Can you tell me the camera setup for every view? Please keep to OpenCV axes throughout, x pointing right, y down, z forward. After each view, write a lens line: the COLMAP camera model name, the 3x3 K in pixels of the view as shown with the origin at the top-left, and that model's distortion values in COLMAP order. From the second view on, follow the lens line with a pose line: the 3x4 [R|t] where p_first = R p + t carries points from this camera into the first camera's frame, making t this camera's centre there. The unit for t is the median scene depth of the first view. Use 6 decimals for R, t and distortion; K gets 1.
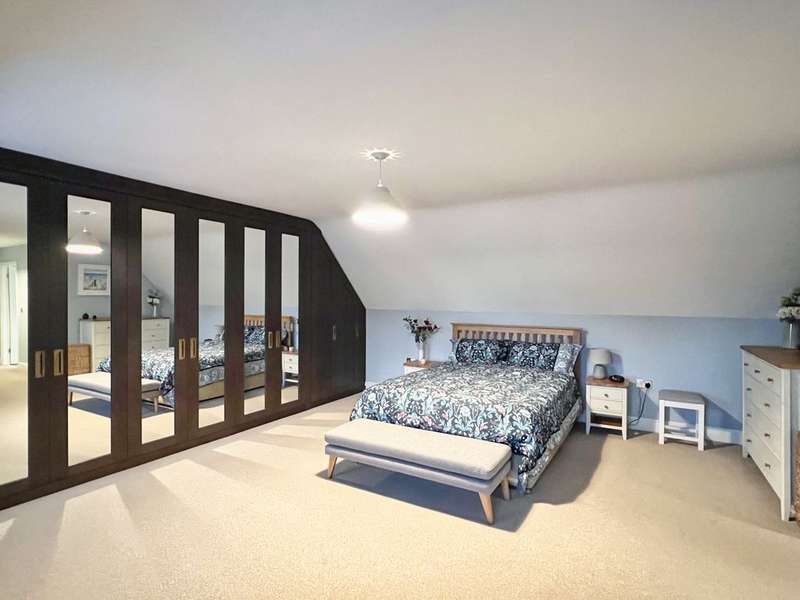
lens RADIAL K [[423.4, 0, 407.5], [0, 423.4, 301.0], [0, 0, 1]] dist [-0.010502, 0.004871]
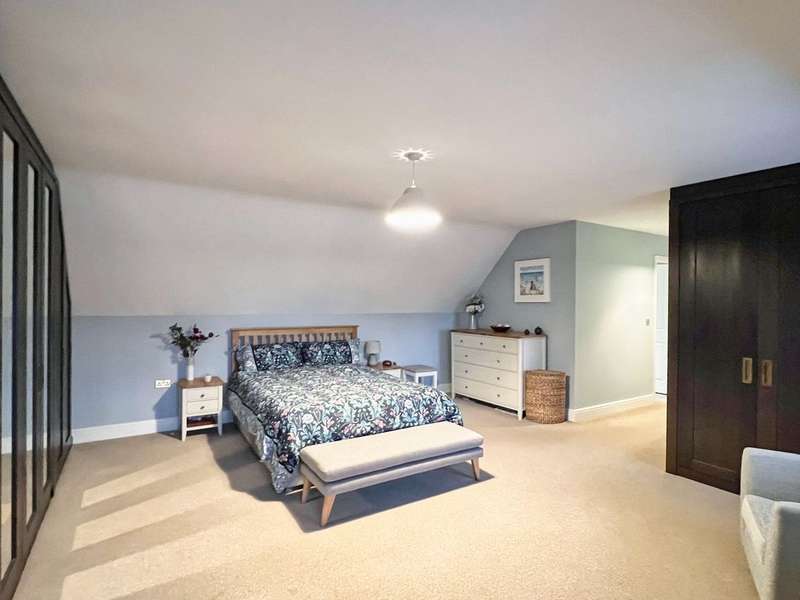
lens RADIAL K [[423.4, 0, 407.5], [0, 423.4, 298.5], [0, 0, 1]] dist [-0.010502, 0.004871]
pose [[0.461265, -0.000567, 0.887262, -0.779194], [0.003594, 0.999993, -0.001229, -0.010529], [-0.887255, 0.003756, 0.461264, 0.462745]]
